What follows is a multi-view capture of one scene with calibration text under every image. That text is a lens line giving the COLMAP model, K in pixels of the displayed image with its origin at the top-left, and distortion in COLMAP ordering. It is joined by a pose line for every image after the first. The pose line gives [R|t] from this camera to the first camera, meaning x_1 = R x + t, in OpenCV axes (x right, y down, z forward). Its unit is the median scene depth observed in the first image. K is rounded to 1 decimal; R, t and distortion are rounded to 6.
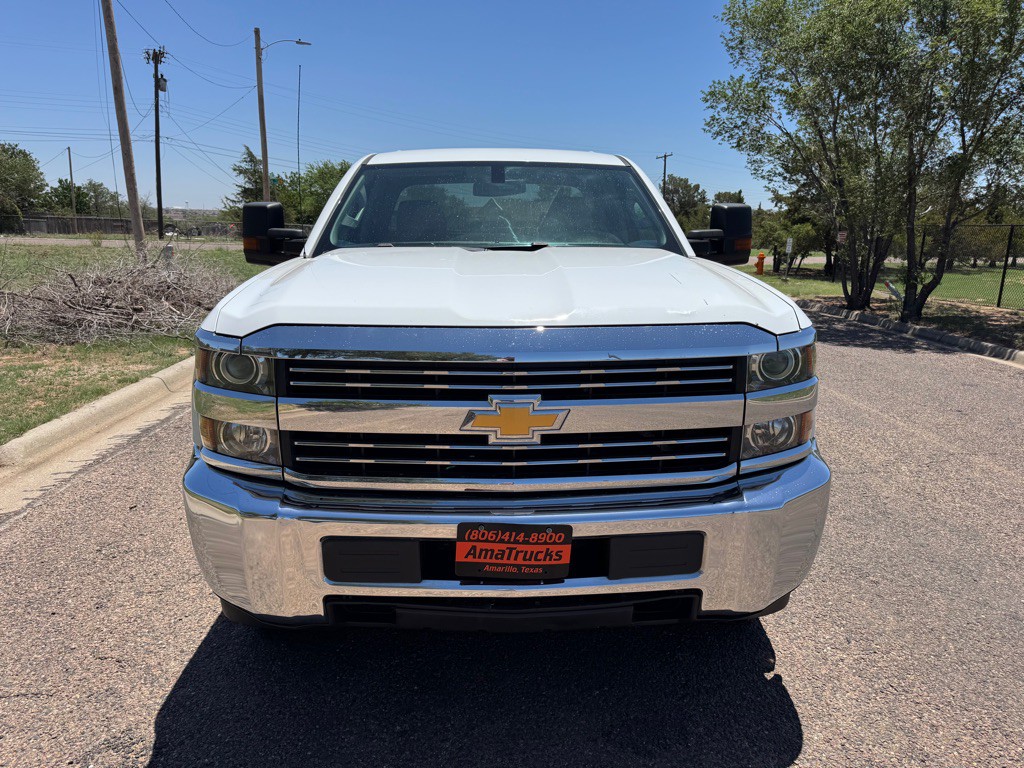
lens RADIAL K [[725.0, 0, 512.0], [0, 725.0, 384.0], [0, 0, 1]] dist [0.096392, -0.142476]
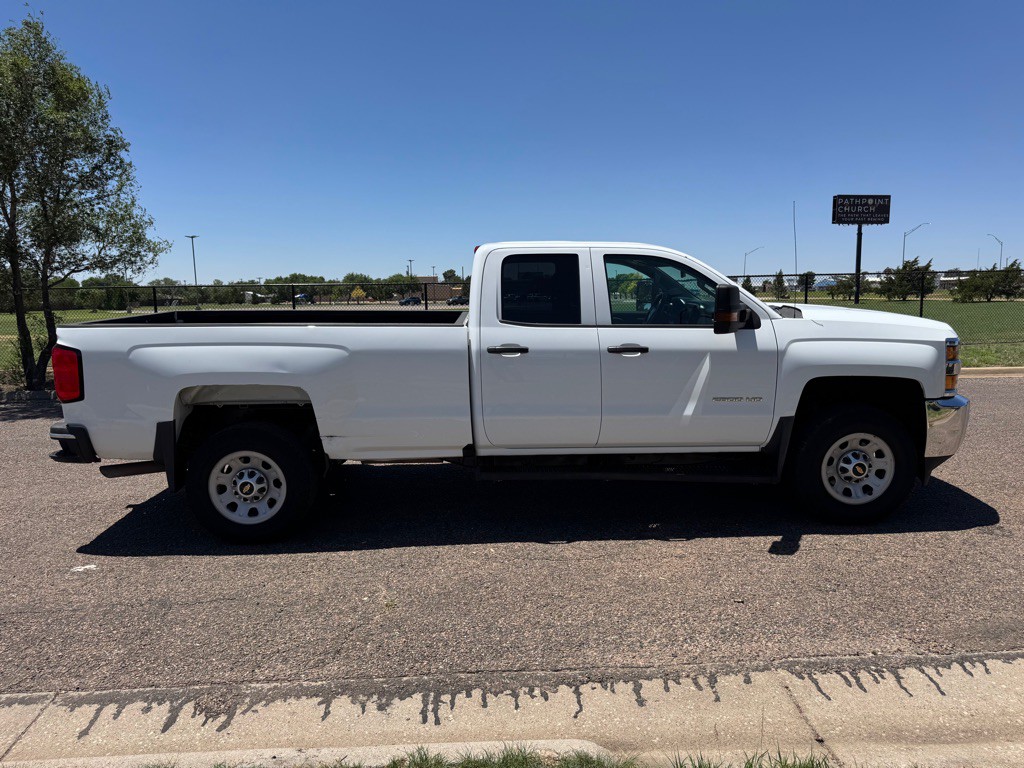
lens RADIAL K [[723.3, 0, 512.2], [0, 723.3, 378.4], [0, 0, 1]] dist [0.017213, -0.001684]
pose [[-0.001456, -0.145709, 0.989326, -2.571367], [0.227786, 0.963271, 0.142207, -0.569754], [-0.973710, 0.225562, 0.031788, 2.186787]]
